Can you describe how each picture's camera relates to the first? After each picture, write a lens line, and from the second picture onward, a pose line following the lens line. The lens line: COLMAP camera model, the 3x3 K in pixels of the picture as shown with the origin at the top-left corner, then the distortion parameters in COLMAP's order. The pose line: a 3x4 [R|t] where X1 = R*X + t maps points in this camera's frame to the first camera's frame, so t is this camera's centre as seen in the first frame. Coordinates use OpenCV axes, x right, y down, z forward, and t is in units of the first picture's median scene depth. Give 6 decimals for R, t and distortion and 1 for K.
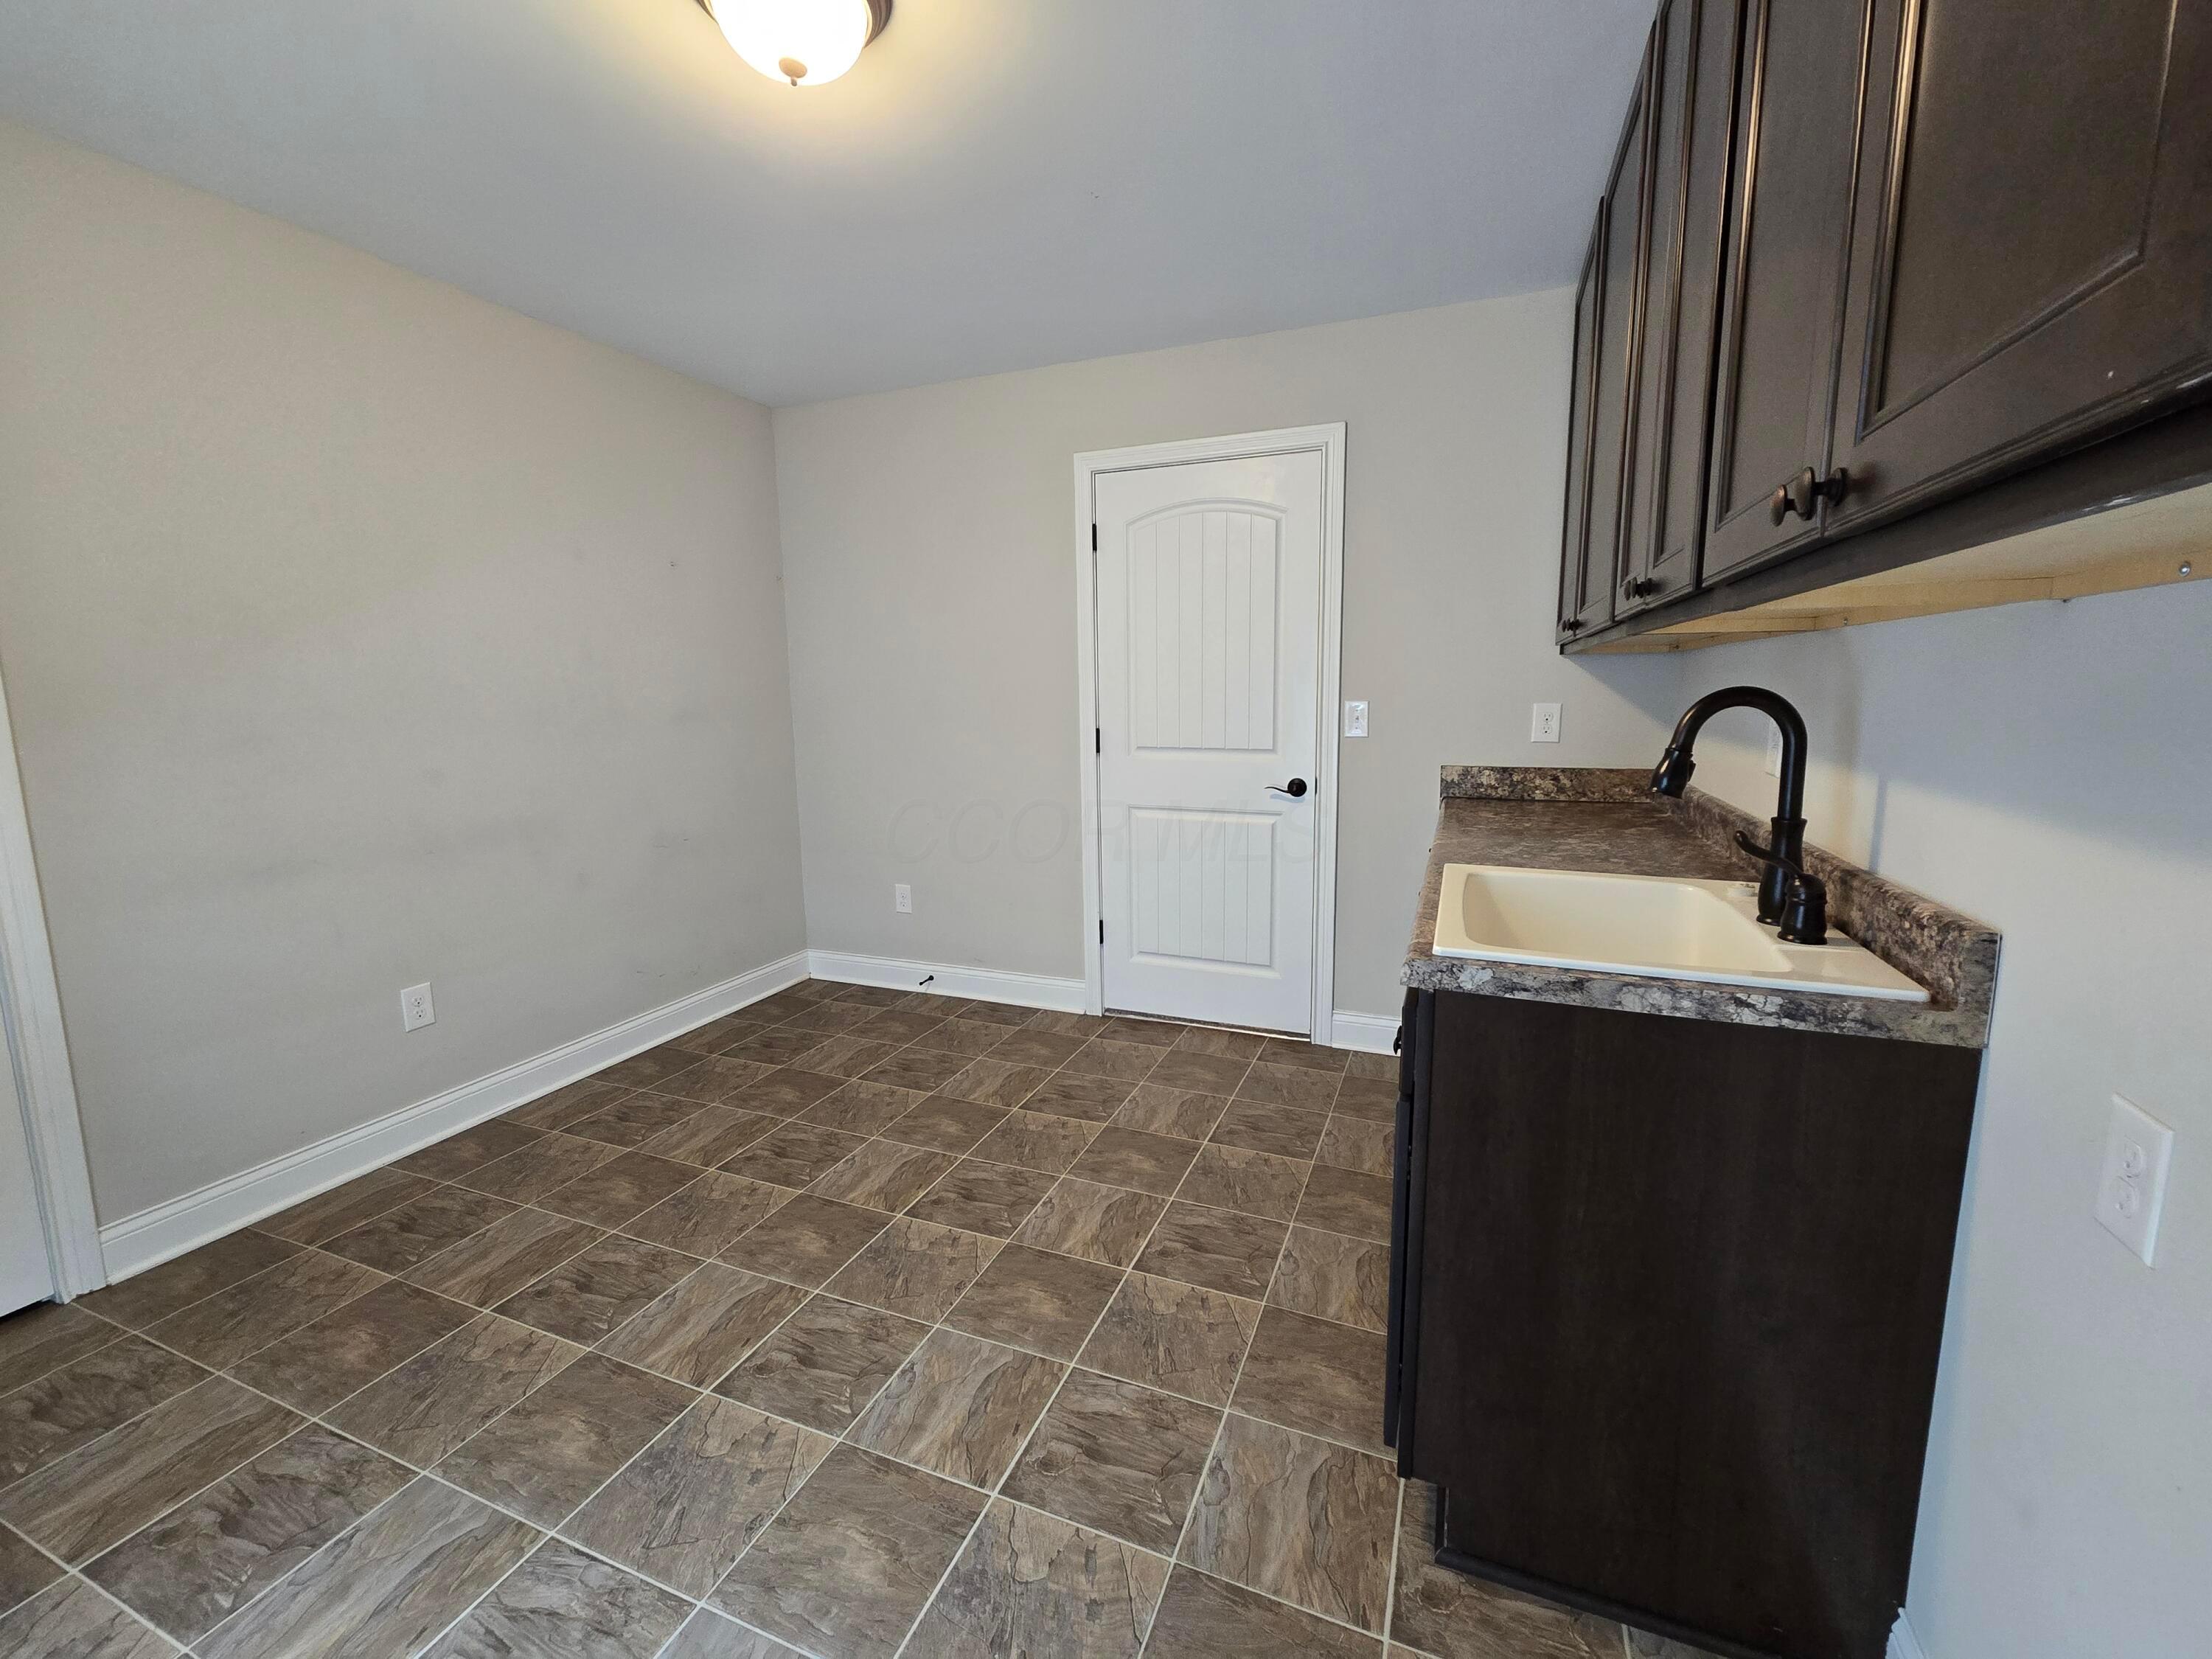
lens RADIAL K [[907.1, 0, 1114.2], [0, 907.1, 818.8], [0, 0, 1]] dist [0.000414, 0.000446]
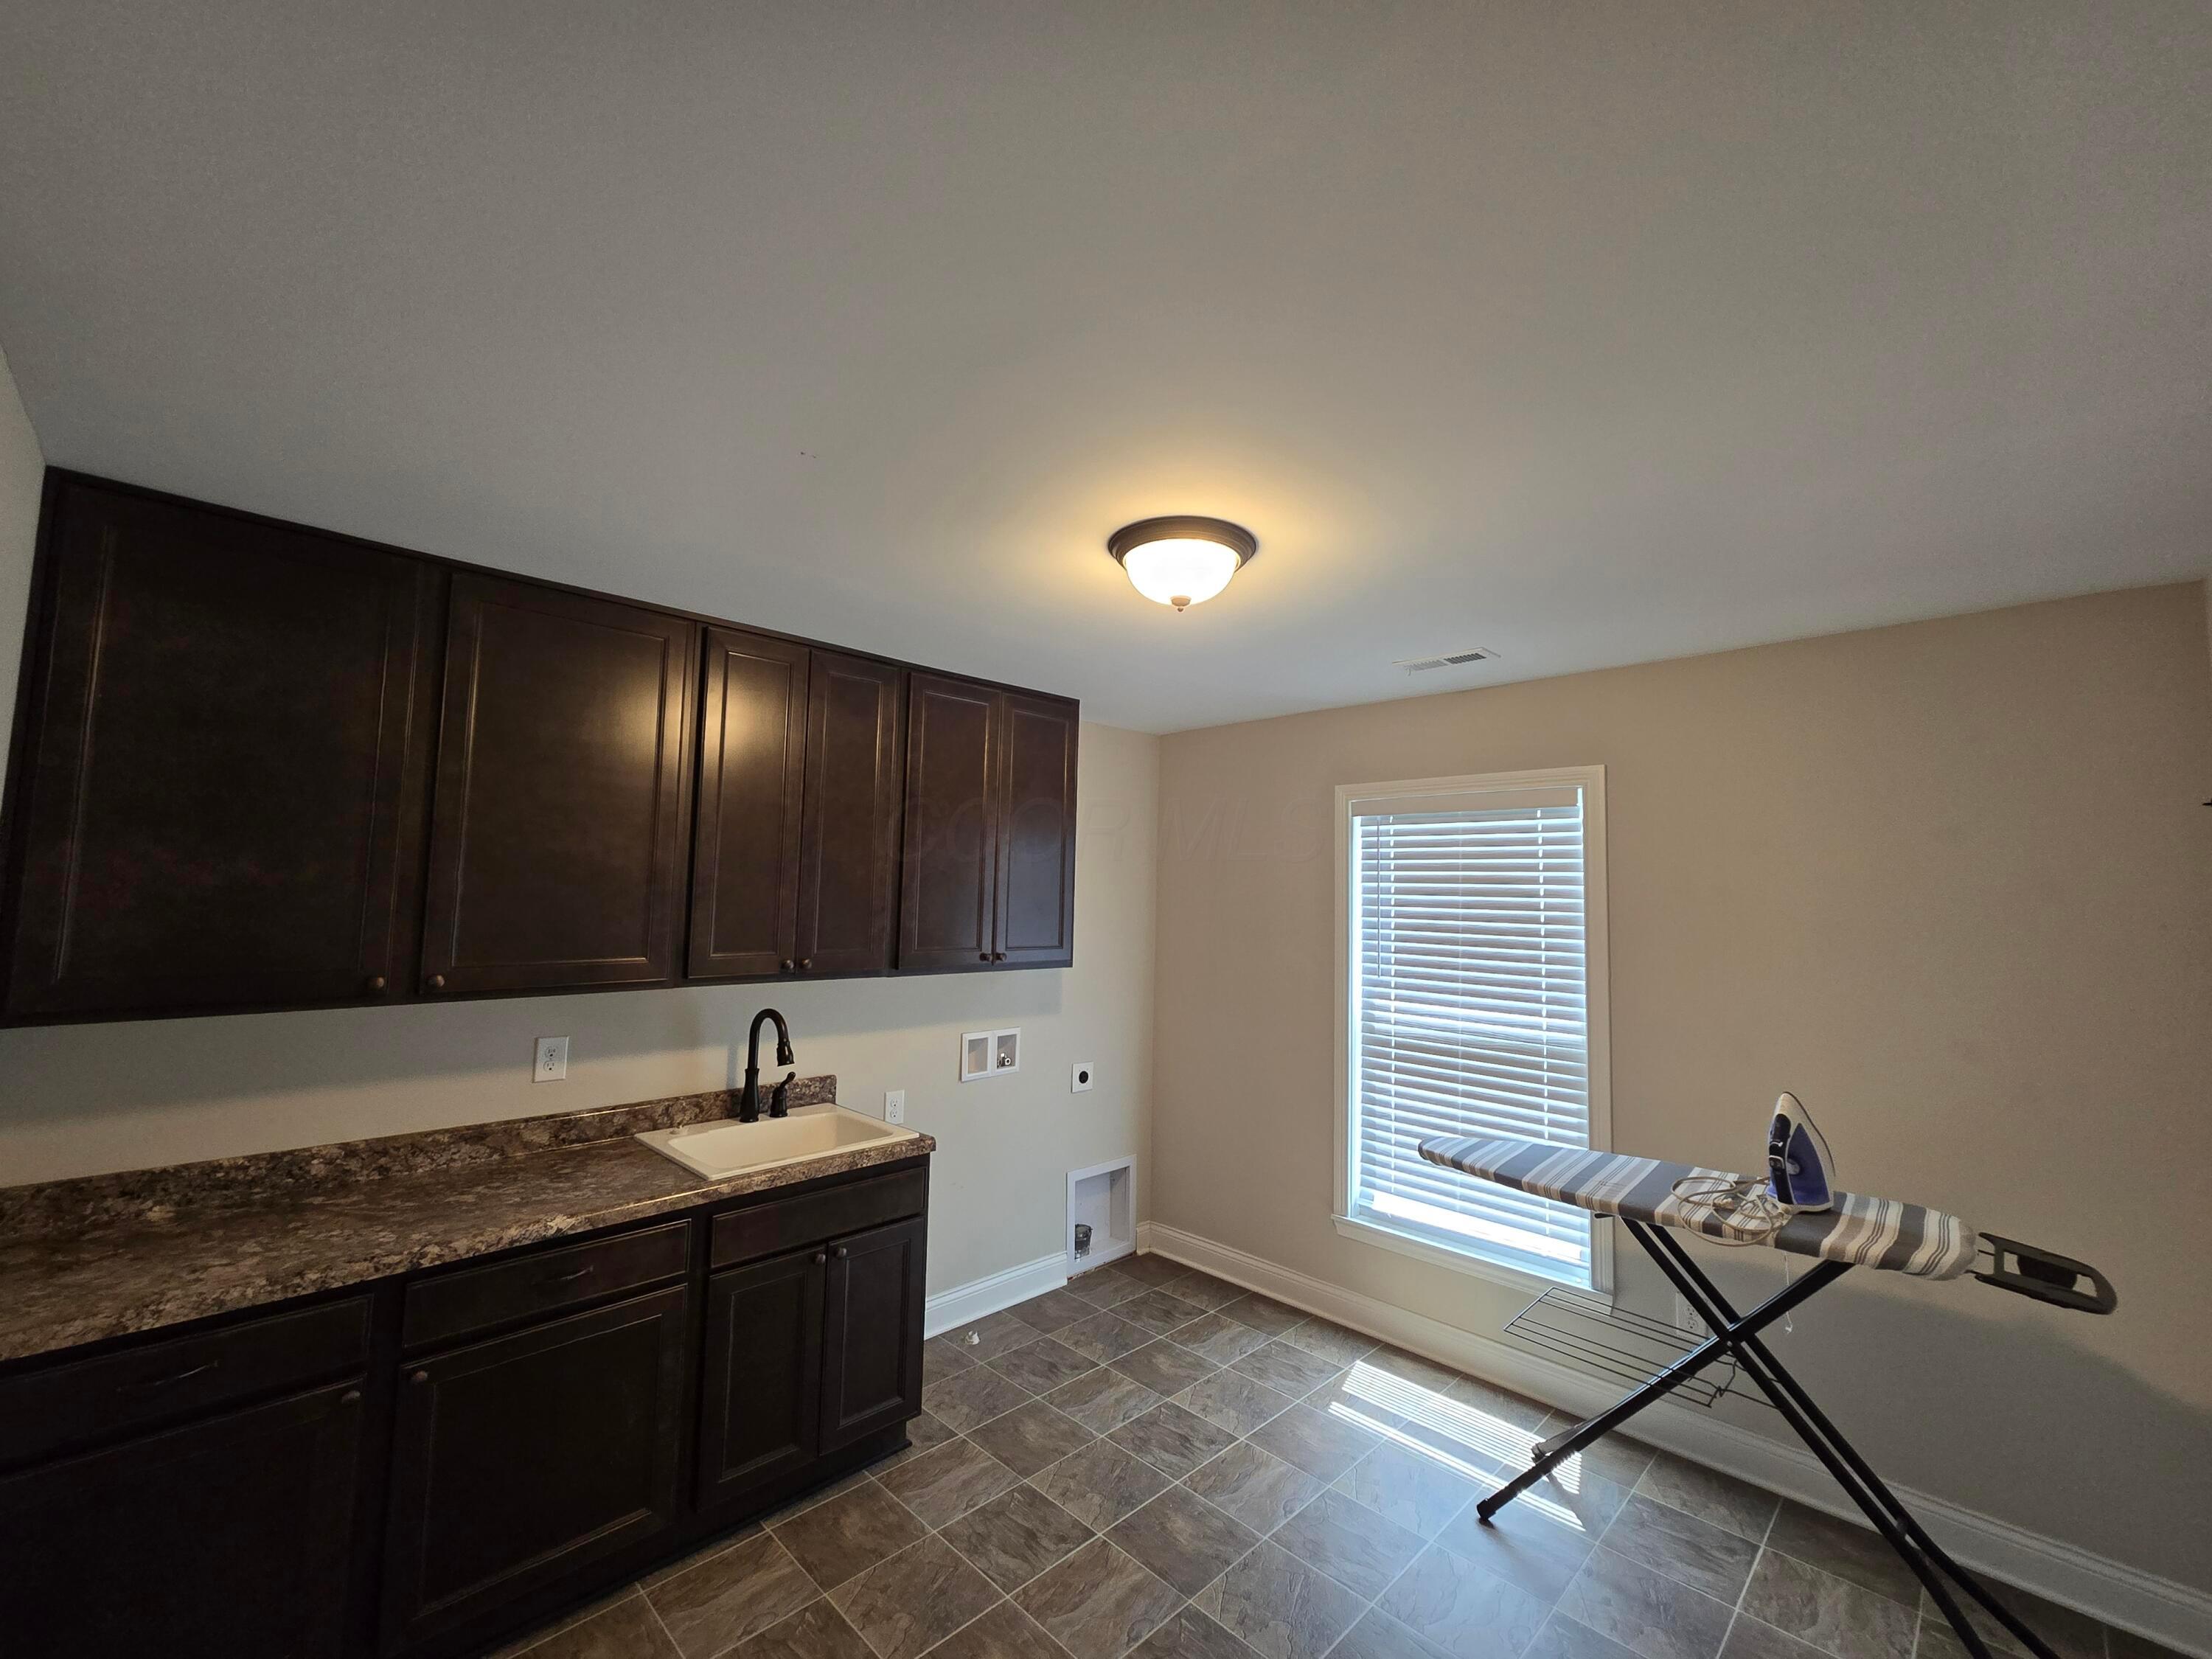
lens RADIAL K [[911.1, 0, 1114.9], [0, 911.1, 821.0], [0, 0, 1]] dist [0.001307, 0.000427]
pose [[-0.920812, 0.022894, 0.389335, -0.612126], [0.045991, 0.997684, 0.050107, -0.448890], [-0.387286, 0.064045, -0.919732, 1.797916]]
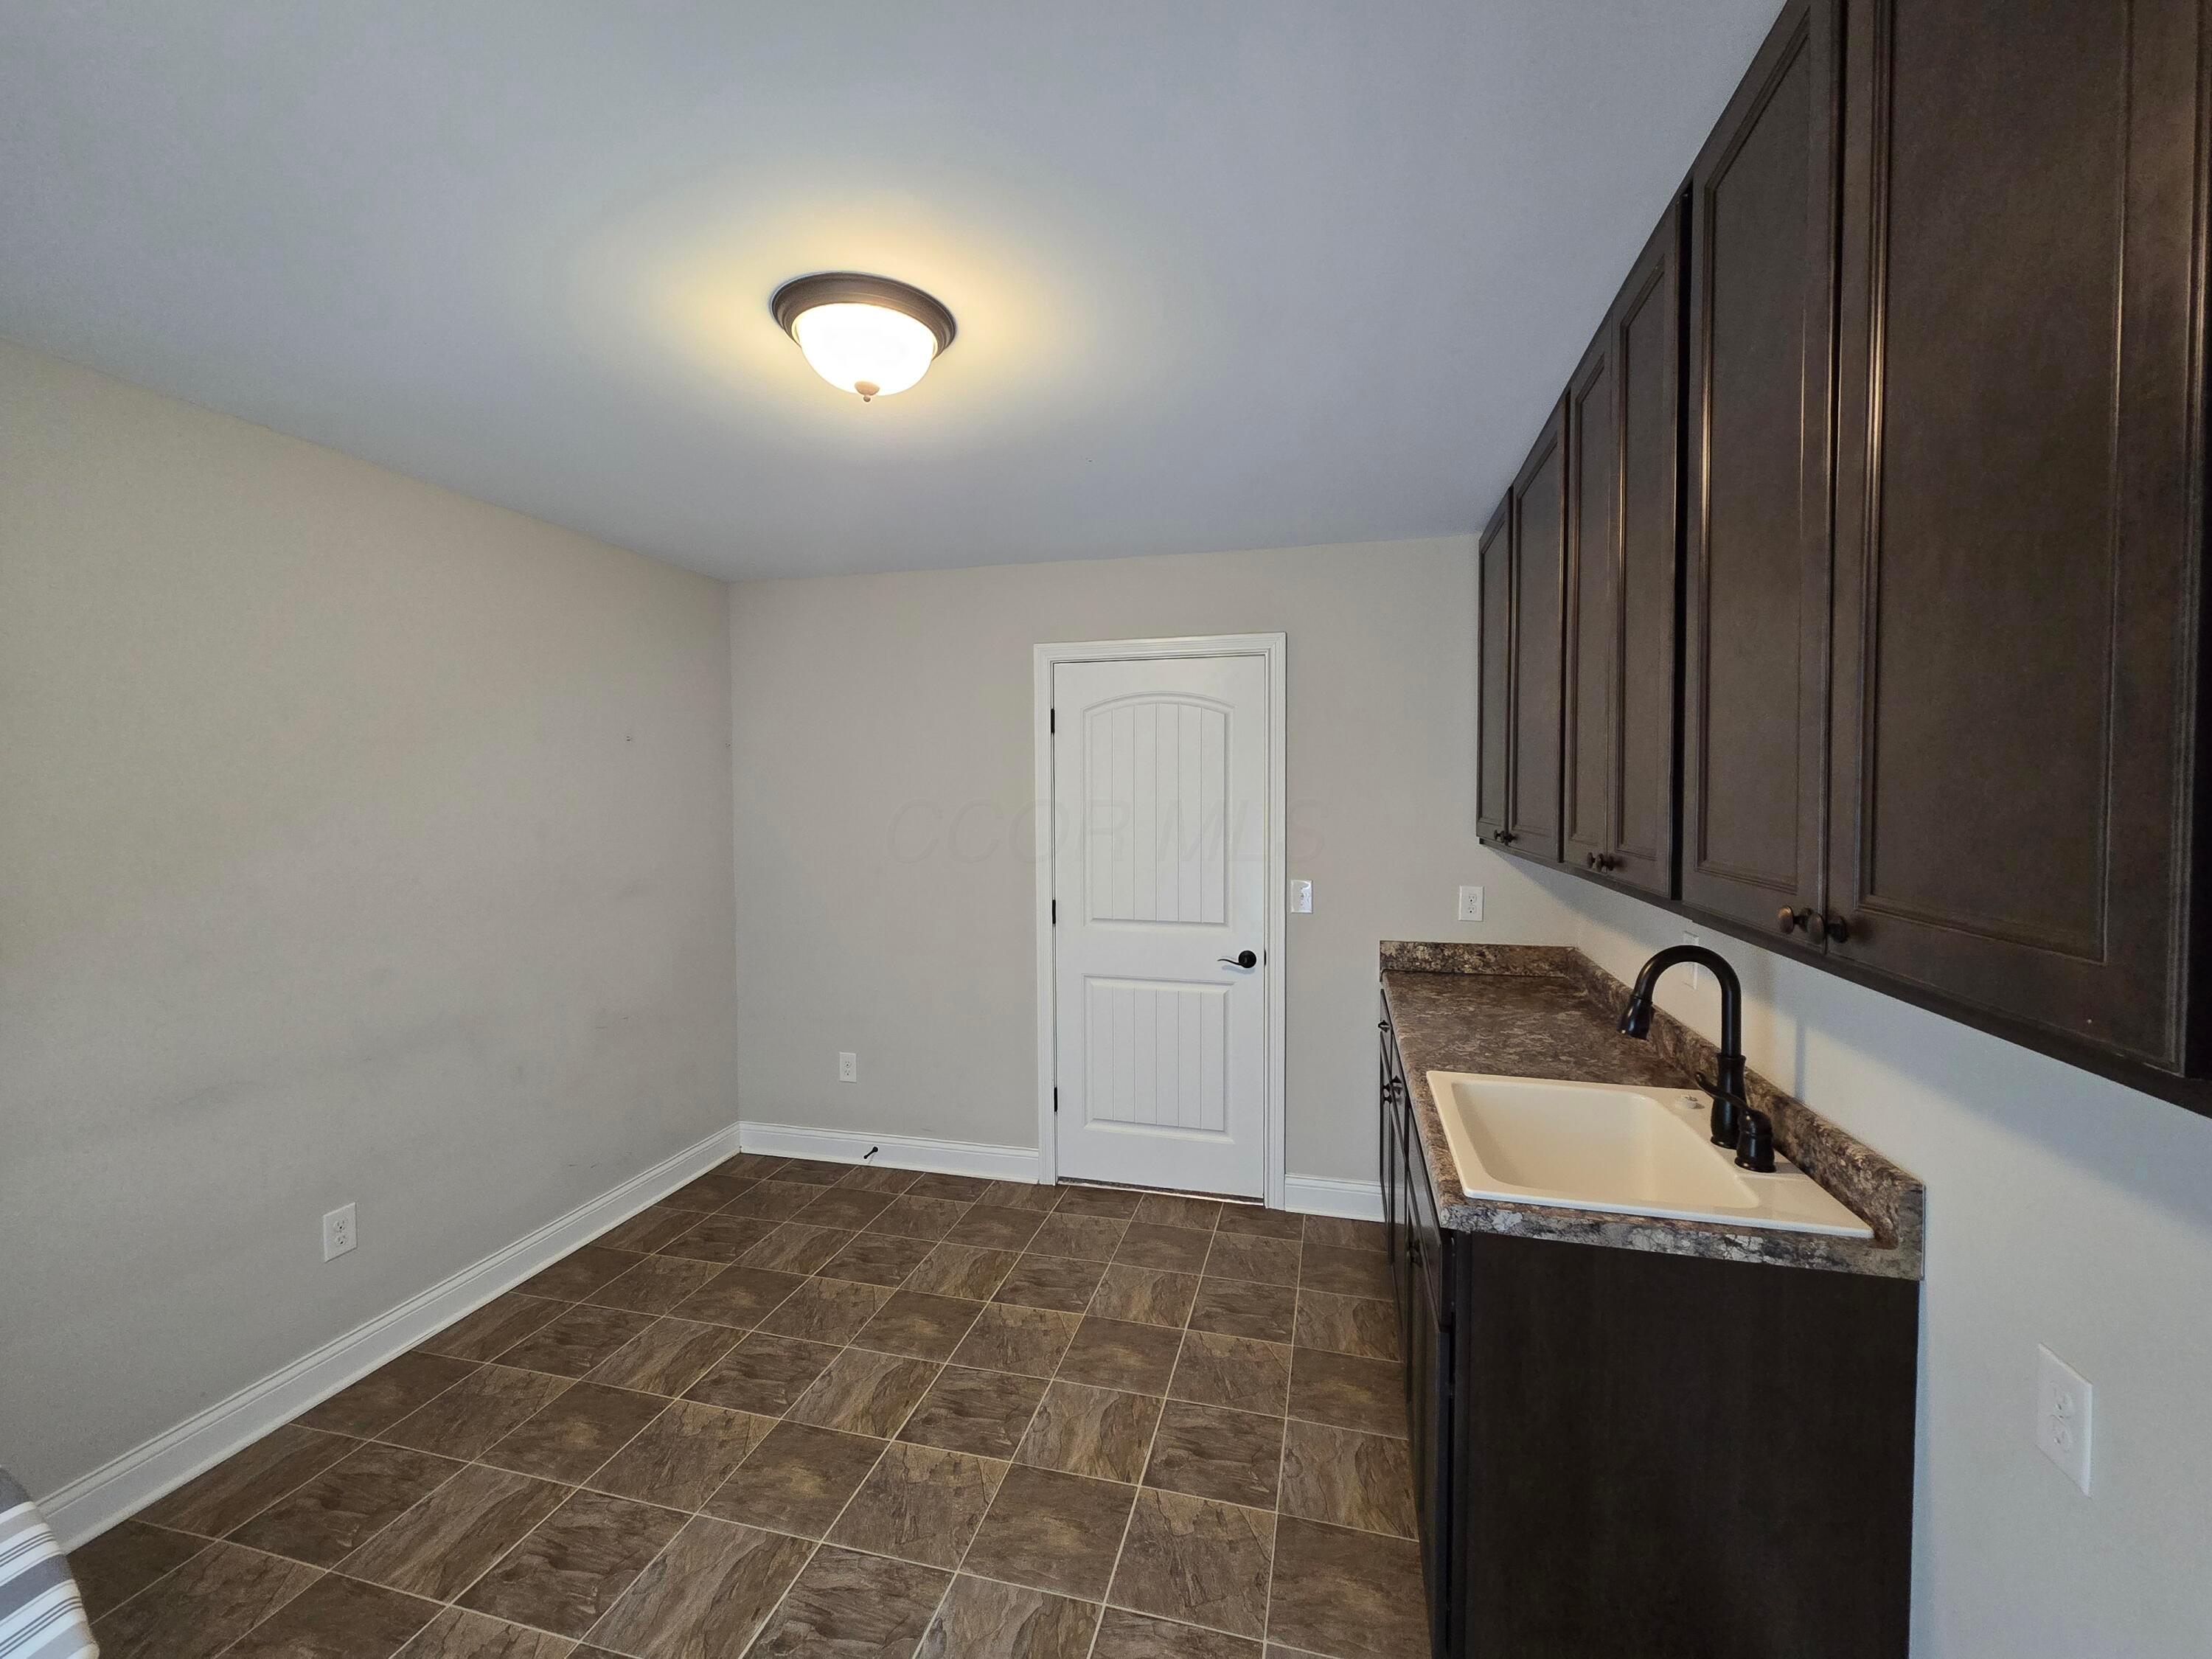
lens RADIAL K [[907.1, 0, 1114.2], [0, 907.1, 818.8], [0, 0, 1]] dist [0.000414, 0.000446]
pose [[0.991305, 0.004594, 0.131505, -0.151940], [0.010680, 0.993285, -0.115202, -0.124913], [-0.131151, 0.115605, 0.984599, -0.072825]]
